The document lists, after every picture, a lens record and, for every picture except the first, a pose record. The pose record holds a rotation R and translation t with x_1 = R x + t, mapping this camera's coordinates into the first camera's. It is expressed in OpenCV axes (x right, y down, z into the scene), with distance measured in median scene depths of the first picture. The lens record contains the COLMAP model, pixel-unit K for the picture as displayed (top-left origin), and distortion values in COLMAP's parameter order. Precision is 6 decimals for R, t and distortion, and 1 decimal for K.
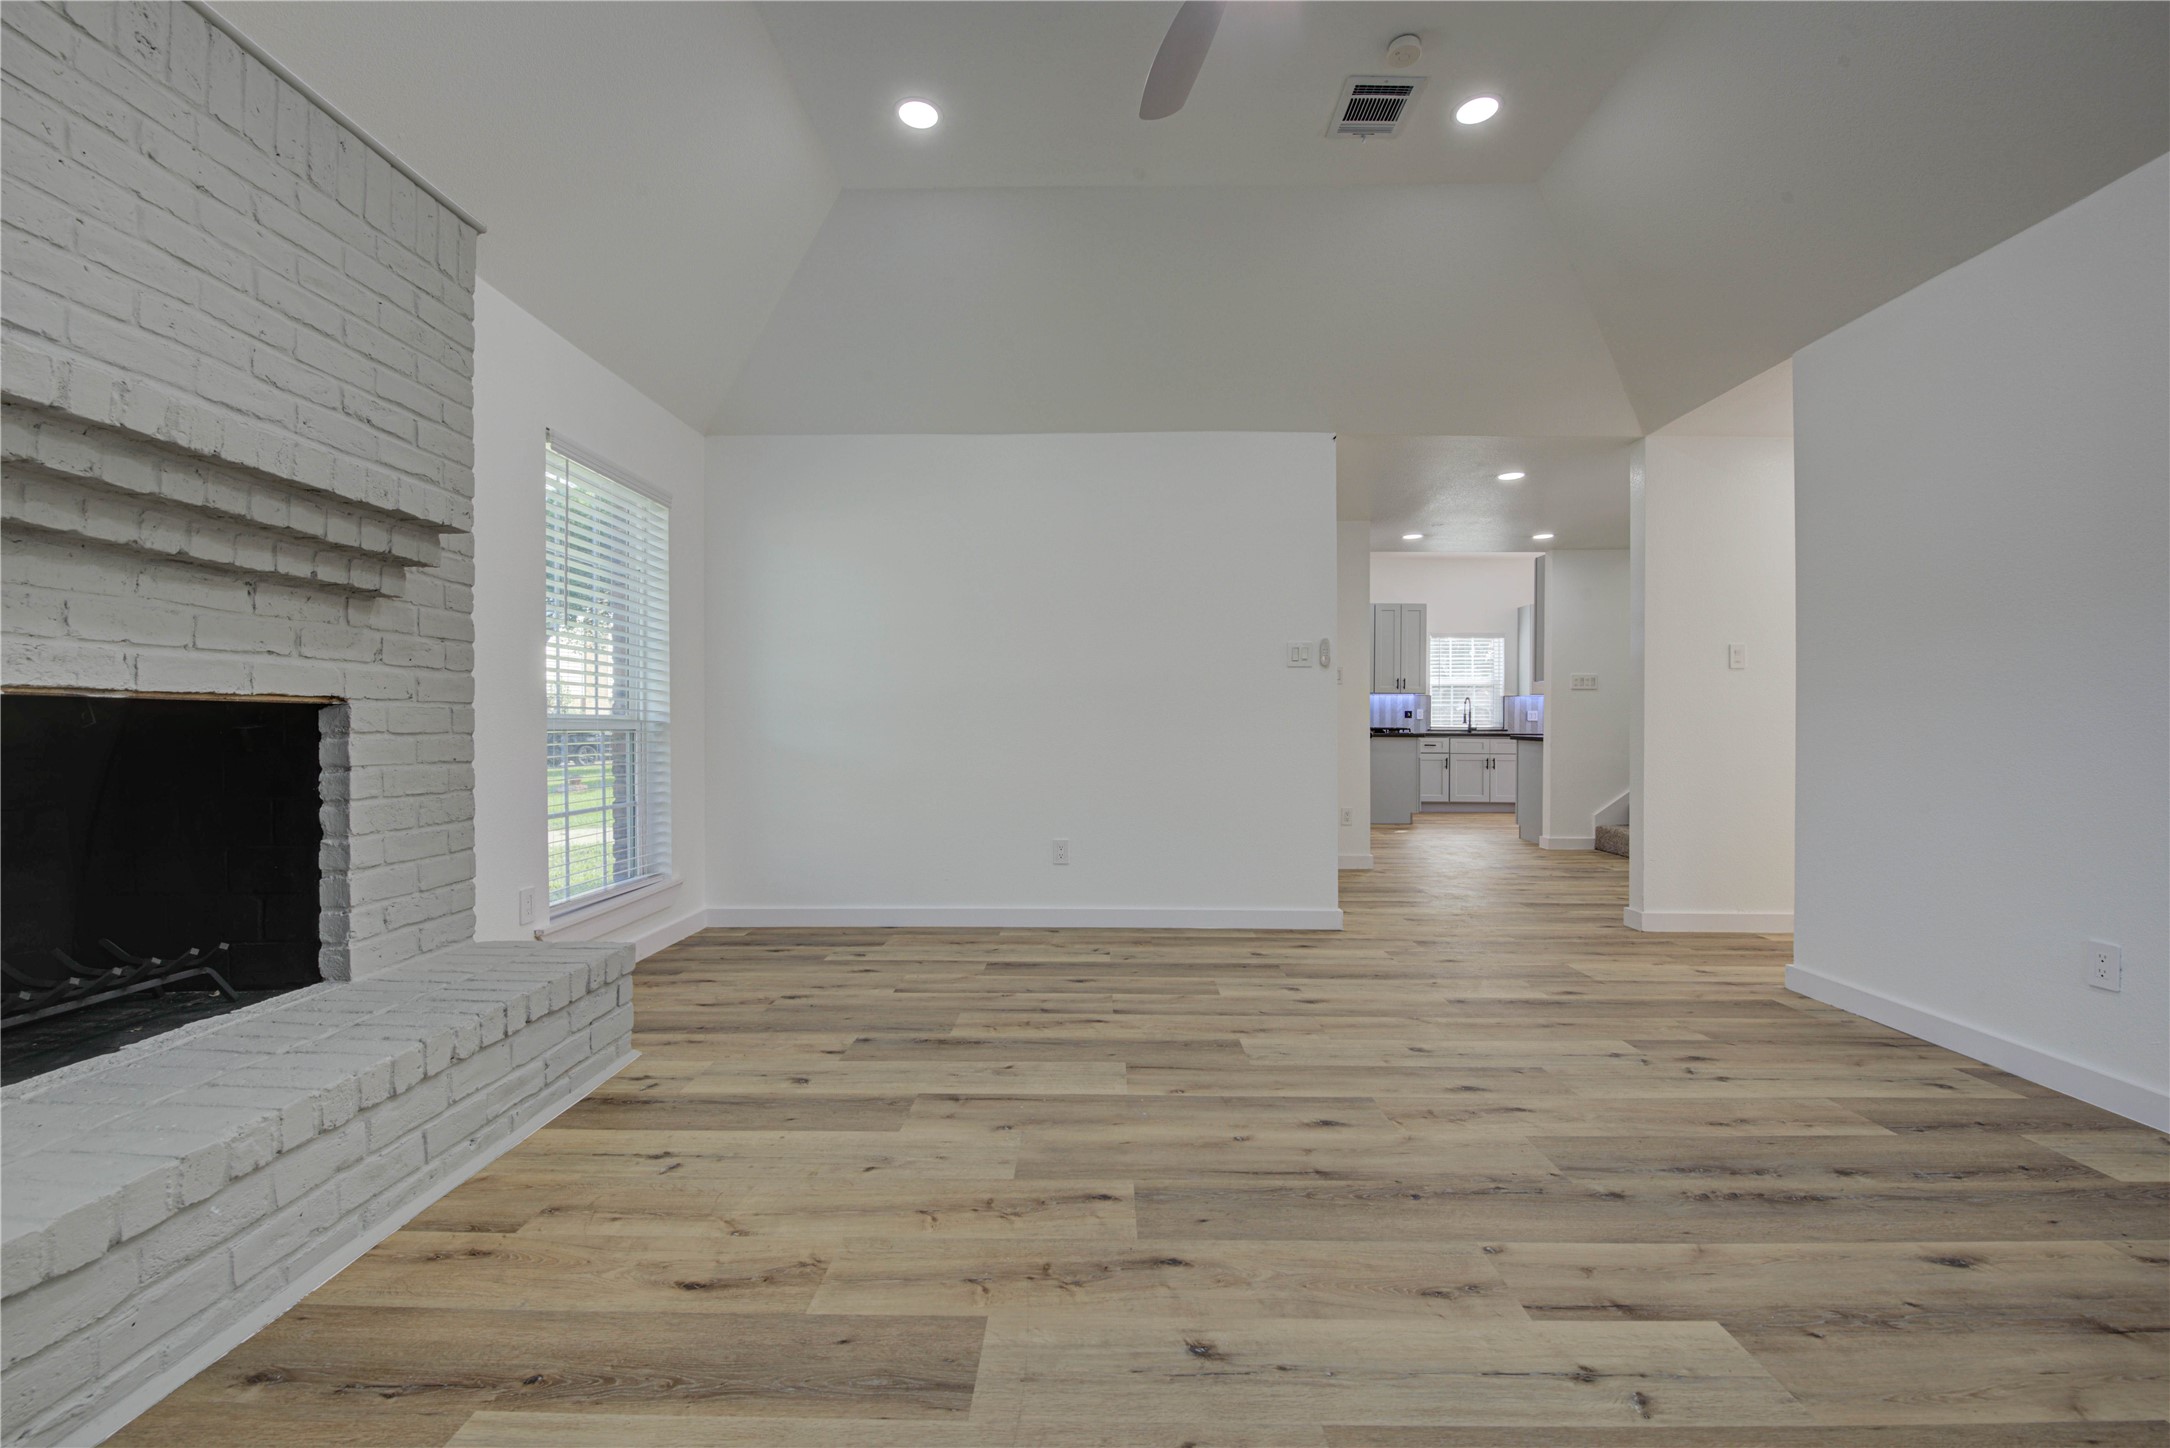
lens RADIAL K [[892.1, 0, 1090.6], [0, 892.1, 727.0], [0, 0, 1]] dist [-0.014357, -0.000756]
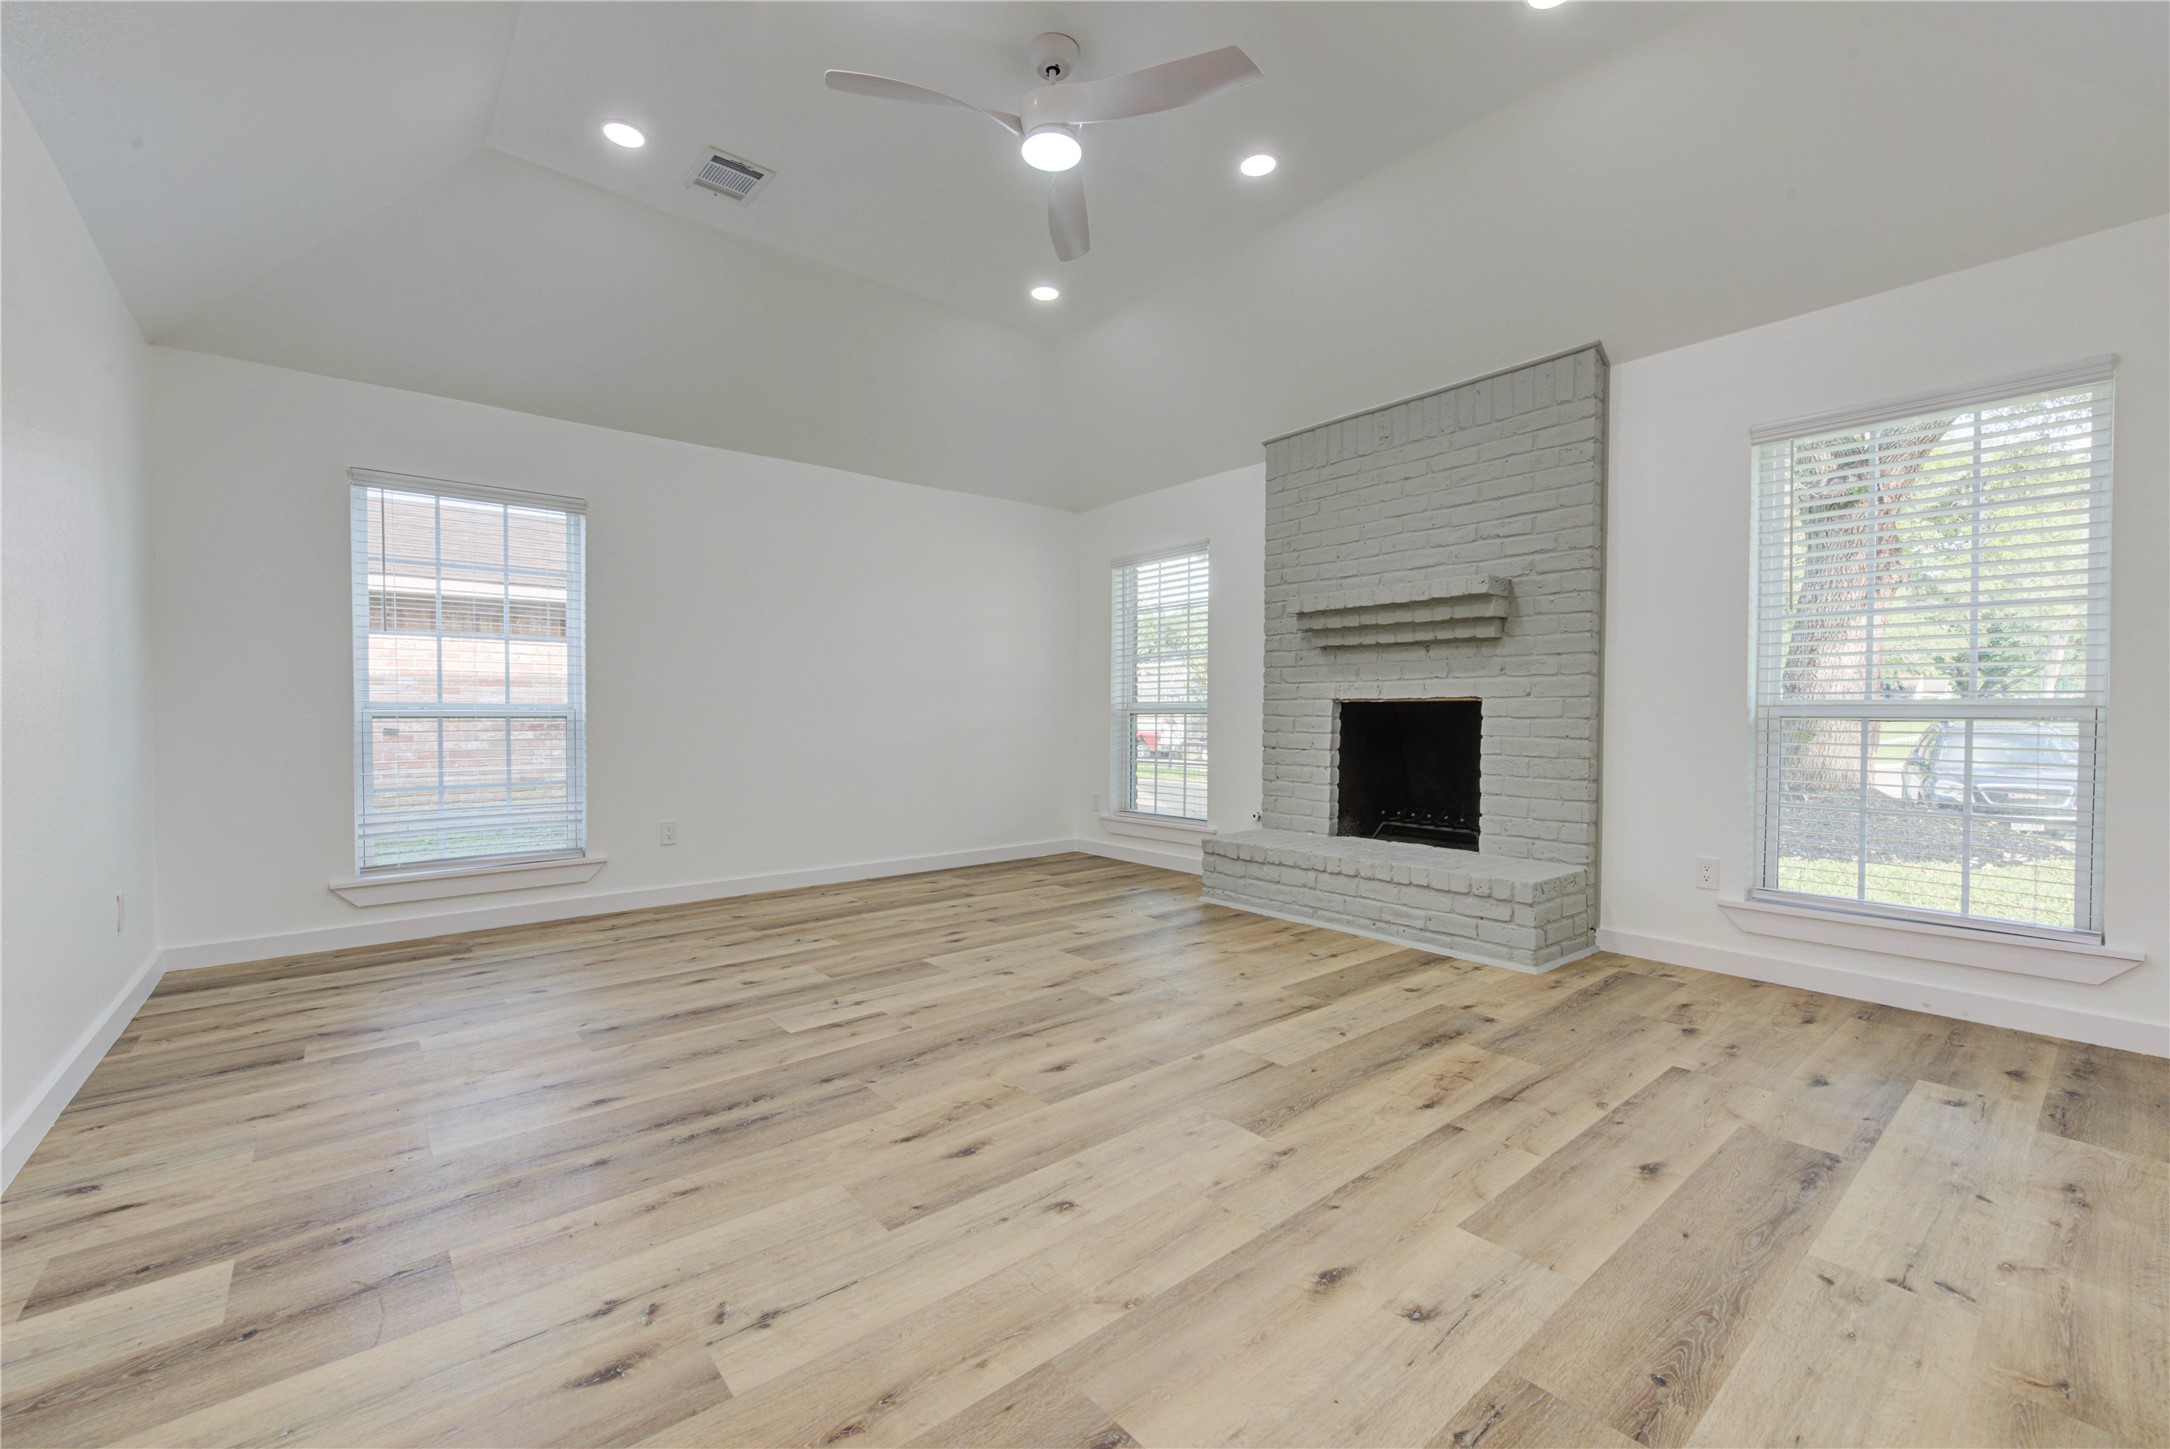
lens RADIAL K [[892.1, 0, 1089.0], [0, 892.1, 725.9], [0, 0, 1]] dist [-0.014357, -0.000756]
pose [[-0.753816, 0.006756, -0.657051, 0.961820], [-0.004398, 0.999873, 0.015327, 0.000584], [0.657071, 0.014443, -0.753690, 1.847917]]
